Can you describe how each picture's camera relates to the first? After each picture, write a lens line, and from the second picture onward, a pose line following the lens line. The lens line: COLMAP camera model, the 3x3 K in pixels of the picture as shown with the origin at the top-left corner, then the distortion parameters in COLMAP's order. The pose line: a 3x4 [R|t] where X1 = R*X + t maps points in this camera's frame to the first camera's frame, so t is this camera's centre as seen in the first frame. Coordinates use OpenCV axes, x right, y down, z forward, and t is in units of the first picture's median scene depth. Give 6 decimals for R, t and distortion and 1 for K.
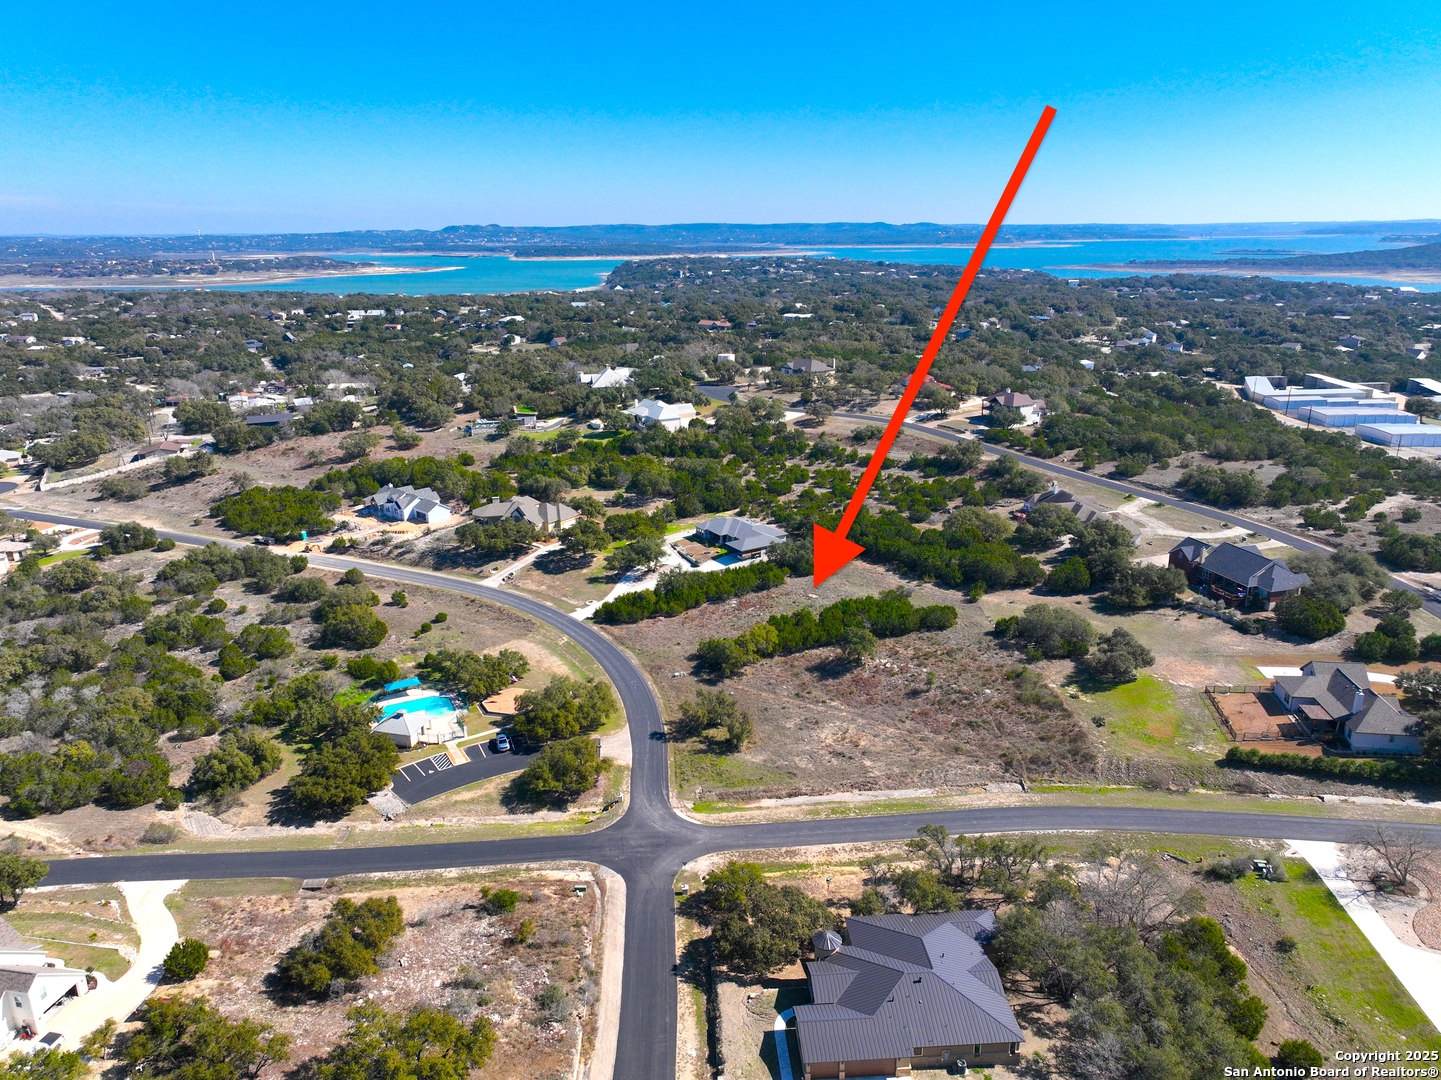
lens RADIAL K [[1019.0, 0, 716.1], [0, 1019.0, 542.0], [0, 0, 1]] dist [-0.002859, 0.025026]
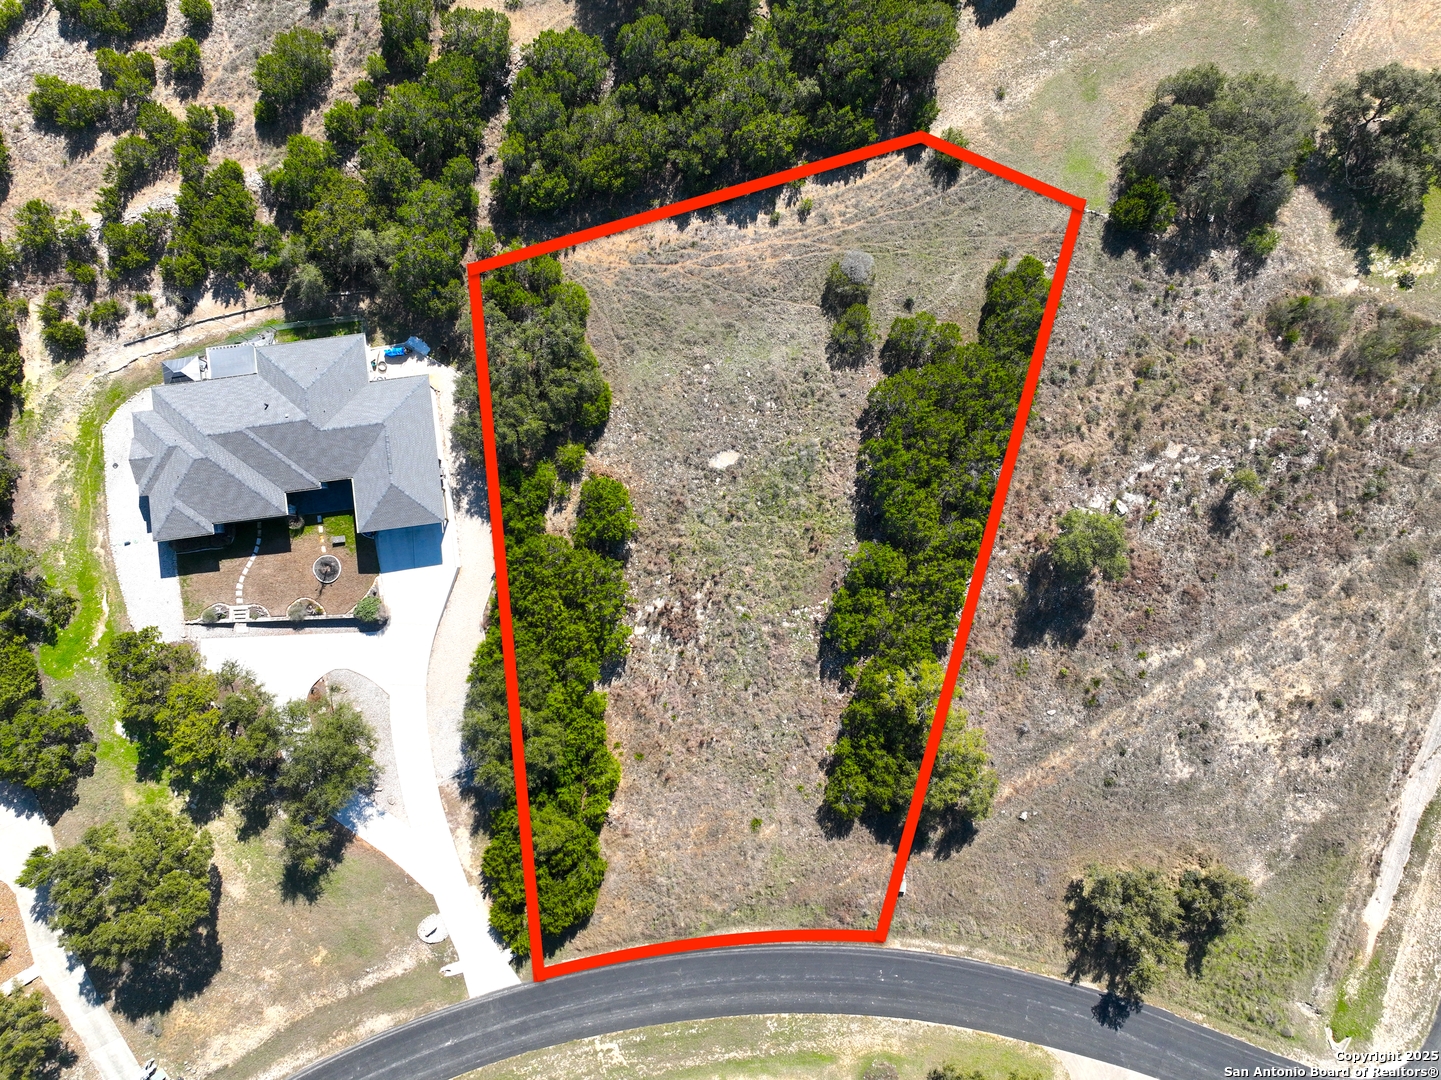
lens RADIAL K [[1019.0, 0, 716.1], [0, 1019.0, 542.0], [0, 0, 1]] dist [-0.002859, 0.025026]
pose [[0.404398, -0.912150, 0.066670, 0.046805], [0.287539, 0.196002, 0.937499, -0.414037], [-0.868207, -0.359953, 0.341541, 1.063047]]
